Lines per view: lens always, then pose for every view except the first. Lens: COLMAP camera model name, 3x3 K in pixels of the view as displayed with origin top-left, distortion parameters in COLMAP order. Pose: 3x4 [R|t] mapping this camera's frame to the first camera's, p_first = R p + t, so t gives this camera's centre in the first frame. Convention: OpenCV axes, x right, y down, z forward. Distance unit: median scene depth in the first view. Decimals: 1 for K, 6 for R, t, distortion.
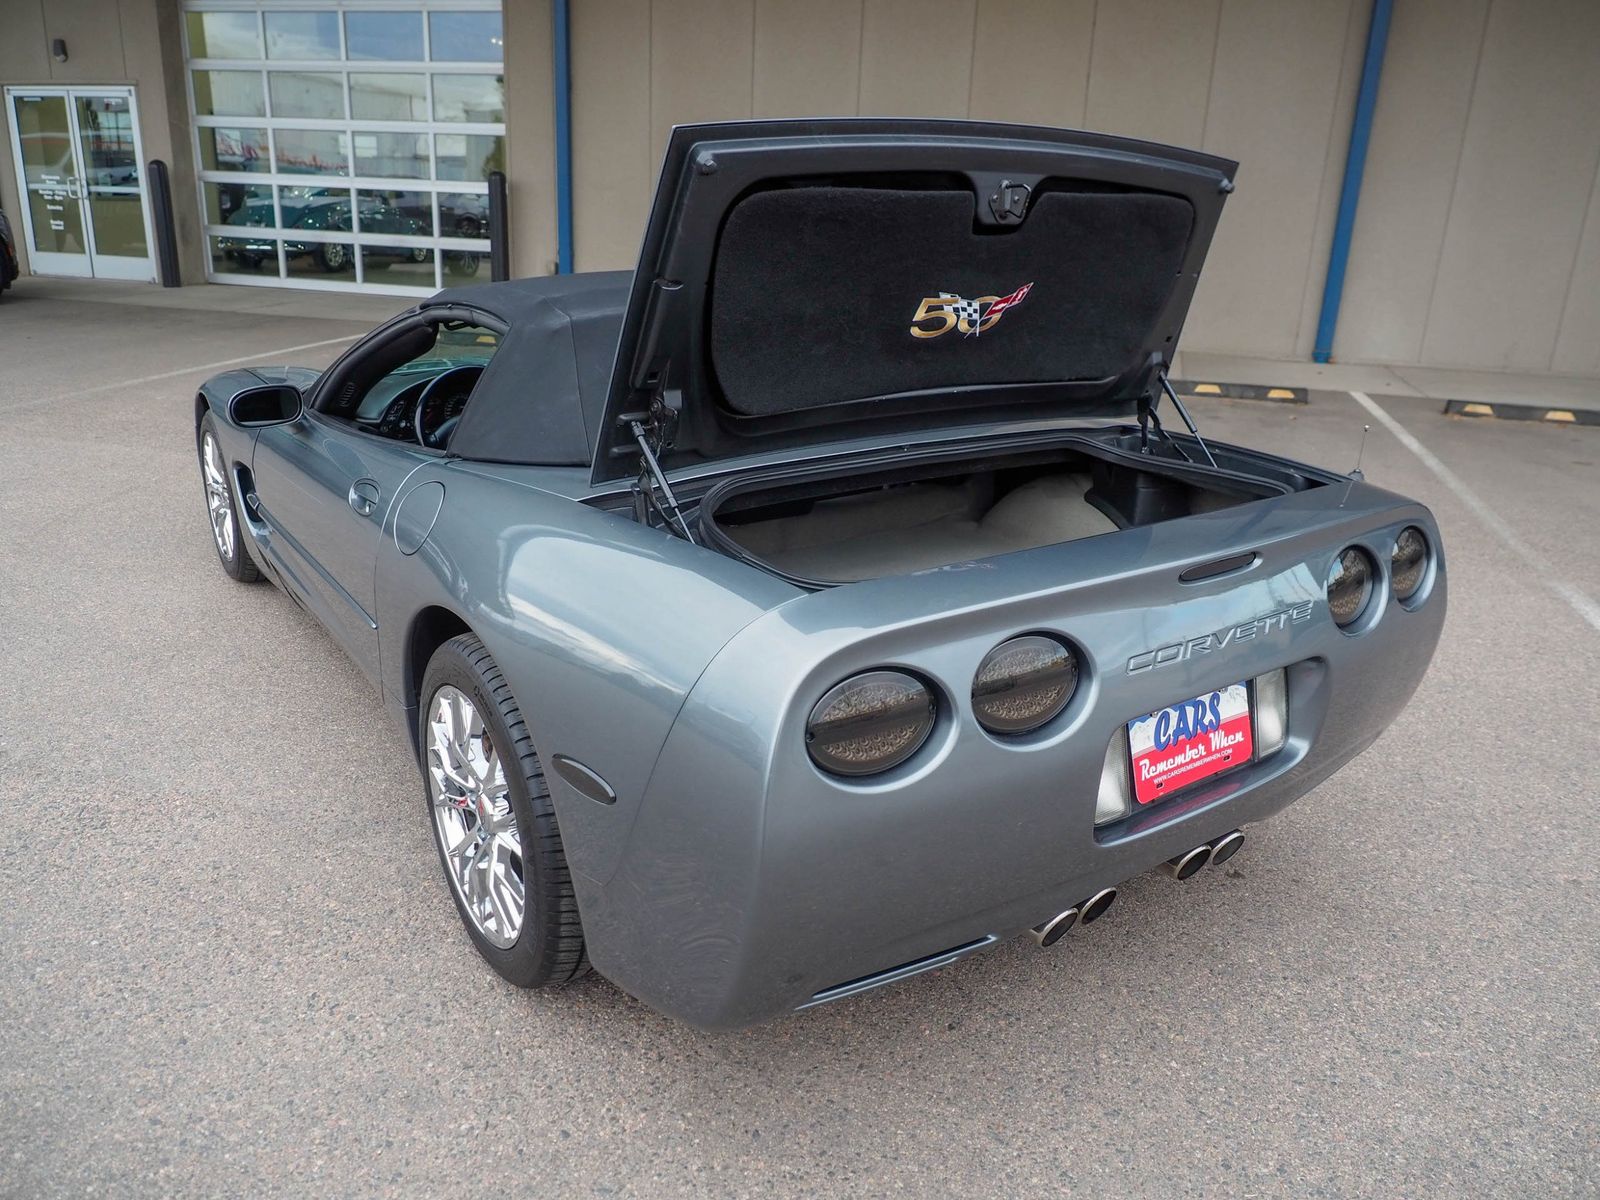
lens RADIAL K [[1153.2, 0, 800.6], [0, 1153.2, 592.9], [0, 0, 1]] dist [-0.010245, -0.006907]
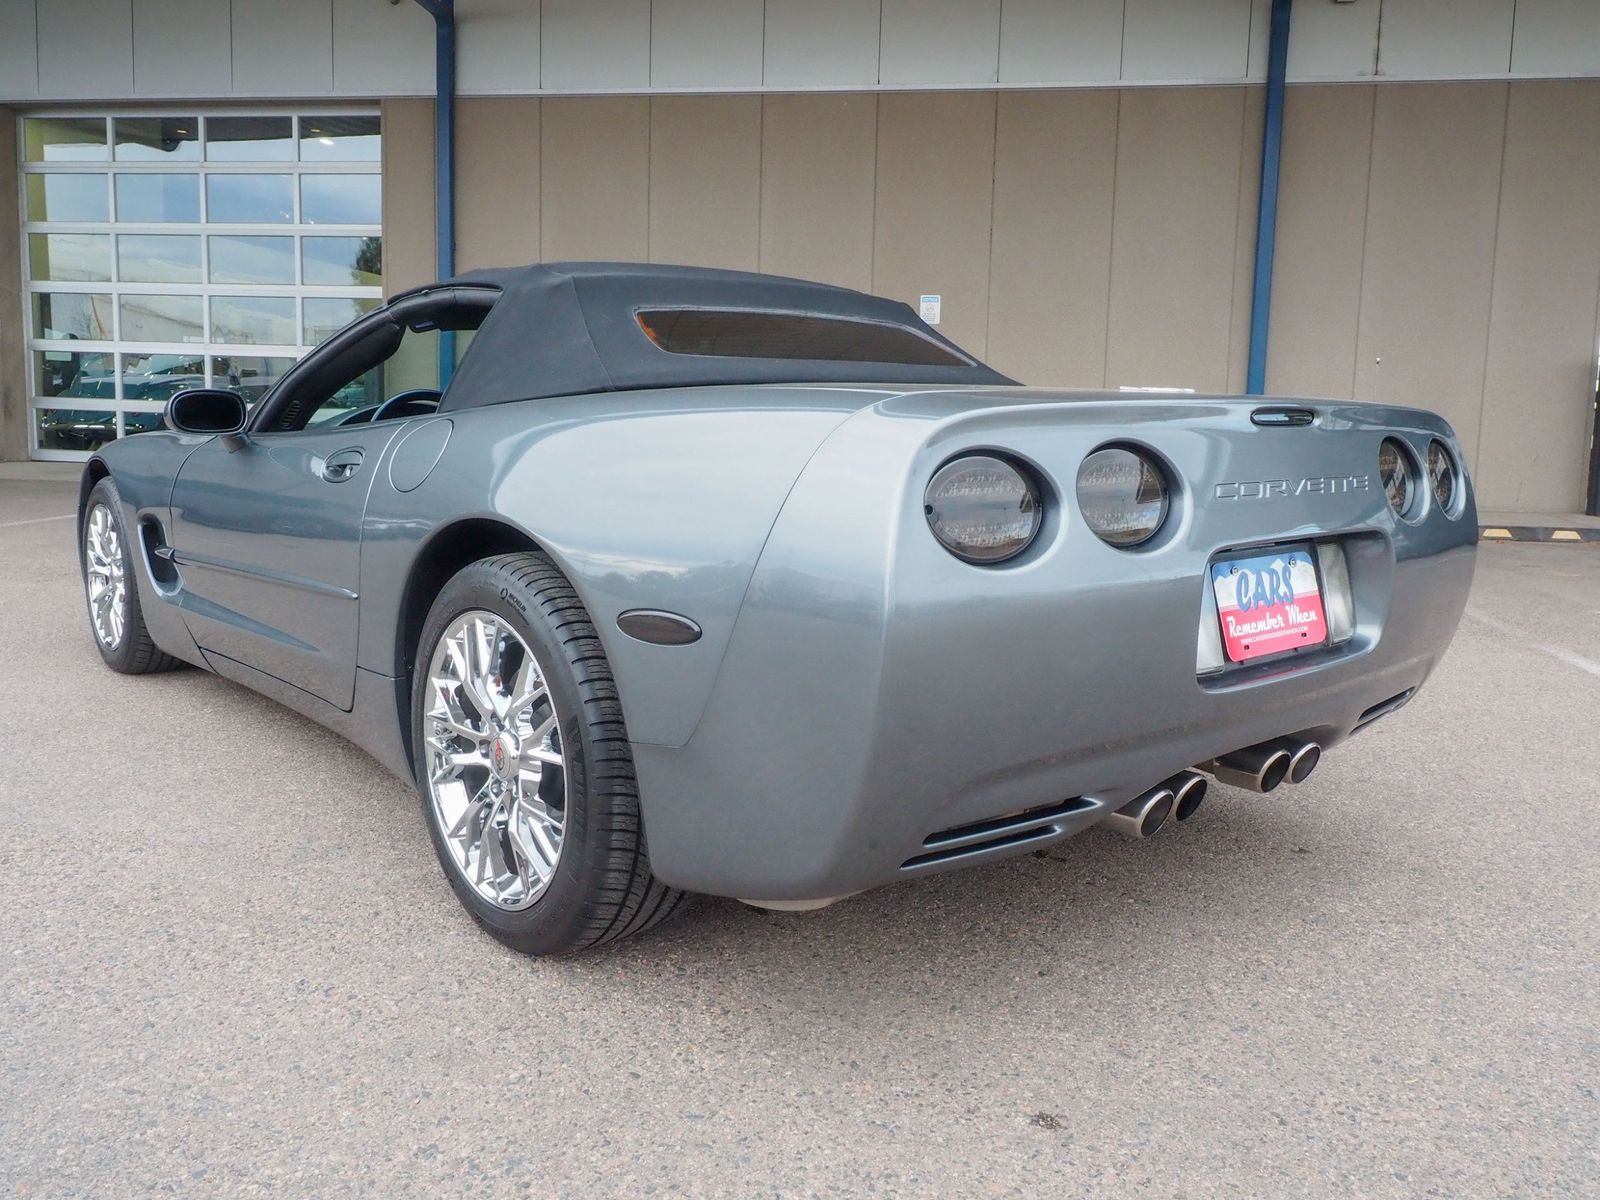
lens RADIAL K [[1276.1, 0, 807.7], [0, 1276.1, 581.1], [0, 0, 1]] dist [-0.001853, -0.001906]
pose [[0.994419, -0.028332, 0.101623, -0.136470], [0.047418, 0.980514, -0.190642, 0.249413], [-0.094241, 0.194397, 0.976385, -0.006841]]
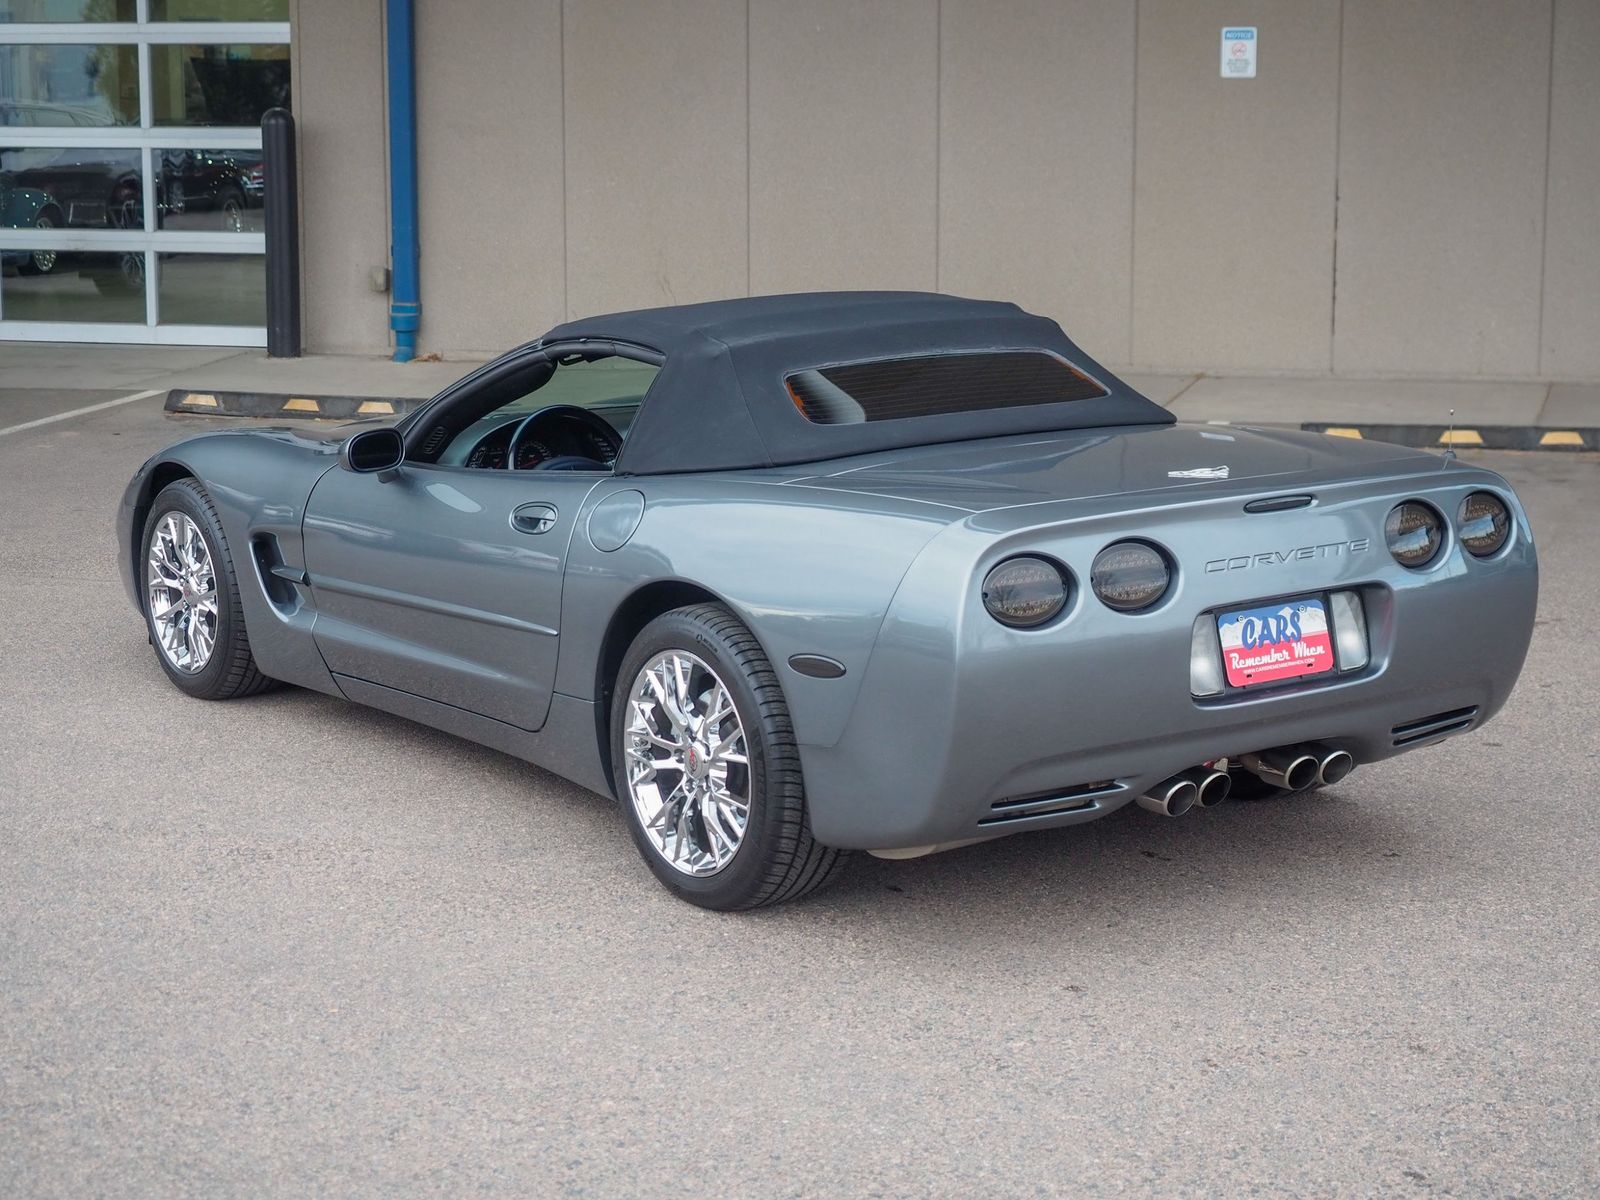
lens RADIAL K [[2949.9, 0, 800.0], [0, 2949.9, 600.0], [0, 0, 1]] dist [-0.000122, -0.042780]
pose [[0.999190, -0.040168, 0.002310, -0.168314], [0.040049, 0.987456, -0.152733, 0.476535], [0.003854, 0.152702, 0.988265, -1.918162]]
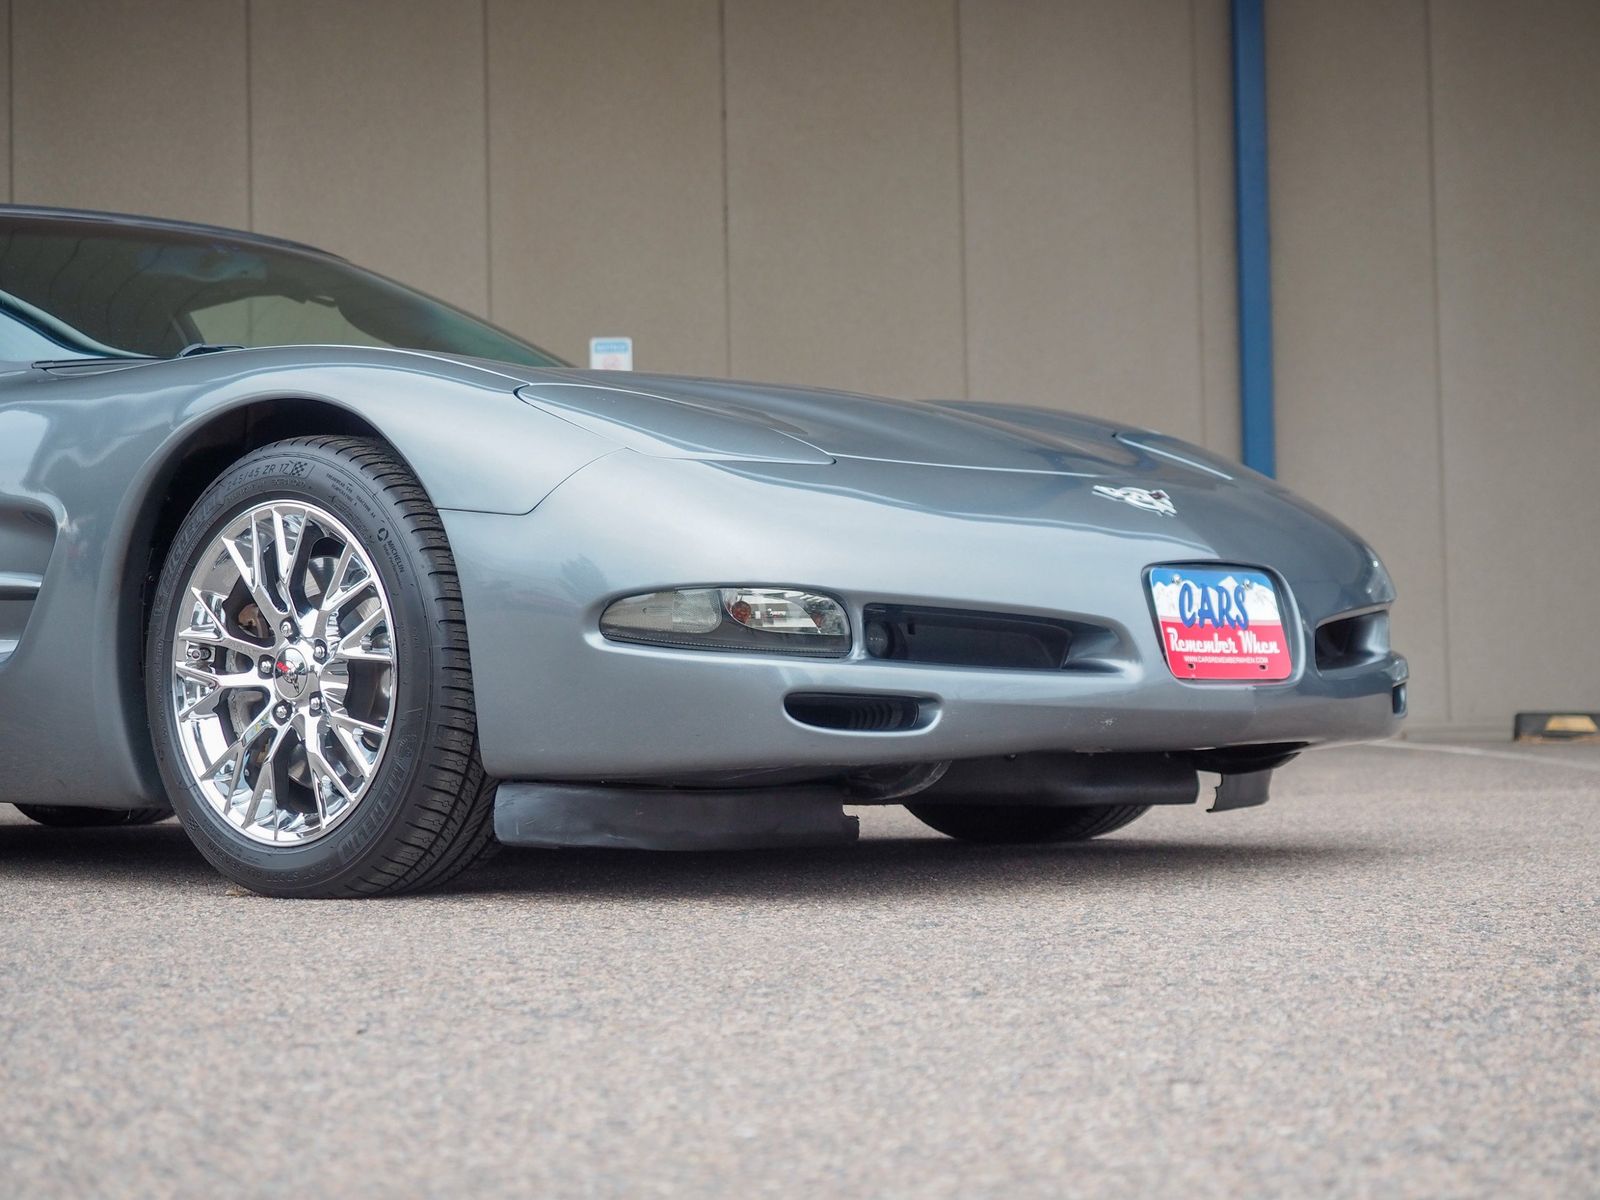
lens RADIAL K [[3173.8, 0, 780.2], [0, 3173.8, 597.7], [0, 0, 1]] dist [-0.005381, -0.070969]
pose [[0.957870, -0.044725, 0.283699, -0.601811], [0.143351, 0.930410, -0.337325, 0.841370], [-0.248869, 0.363782, 0.897623, -0.843952]]
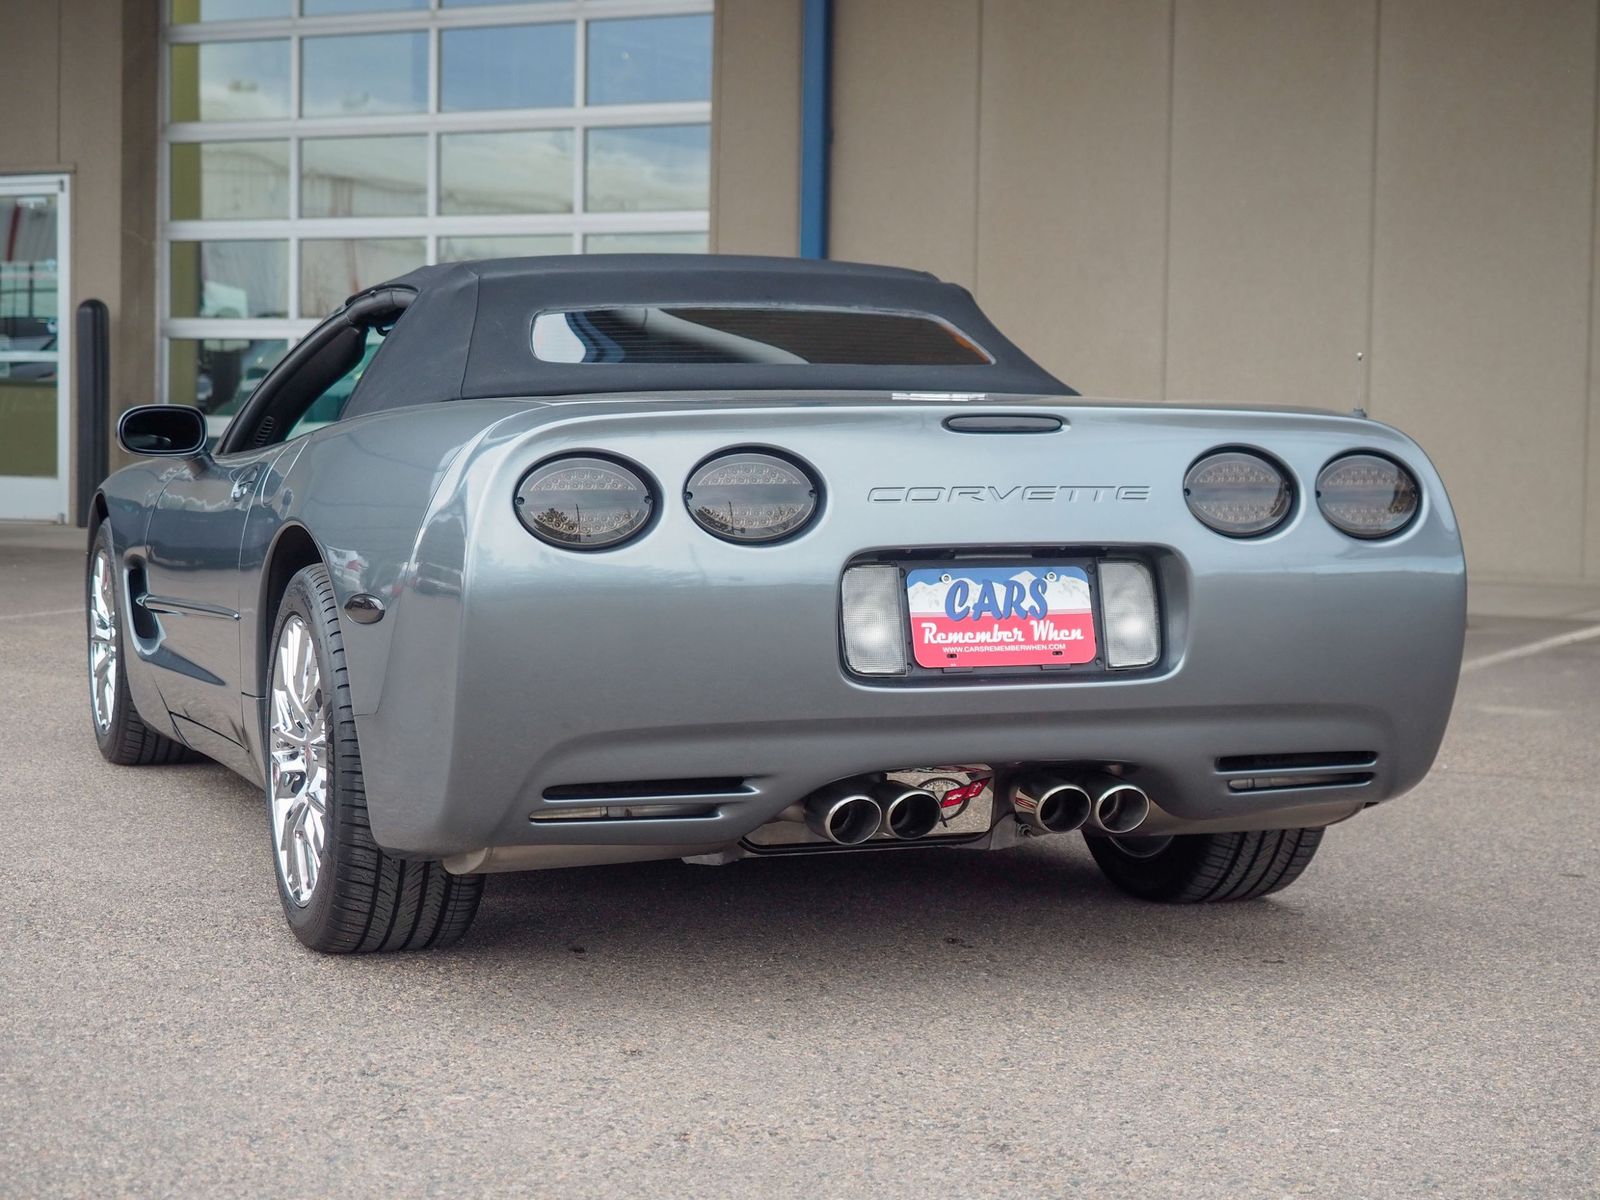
lens RADIAL K [[2949.9, 0, 800.0], [0, 2949.9, 600.0], [0, 0, 1]] dist [-0.000122, -0.042780]
pose [[0.968121, -0.007822, -0.250362, 0.667031], [-0.060274, 0.962869, -0.263156, 0.643649], [0.243124, 0.269857, 0.931702, -1.085987]]
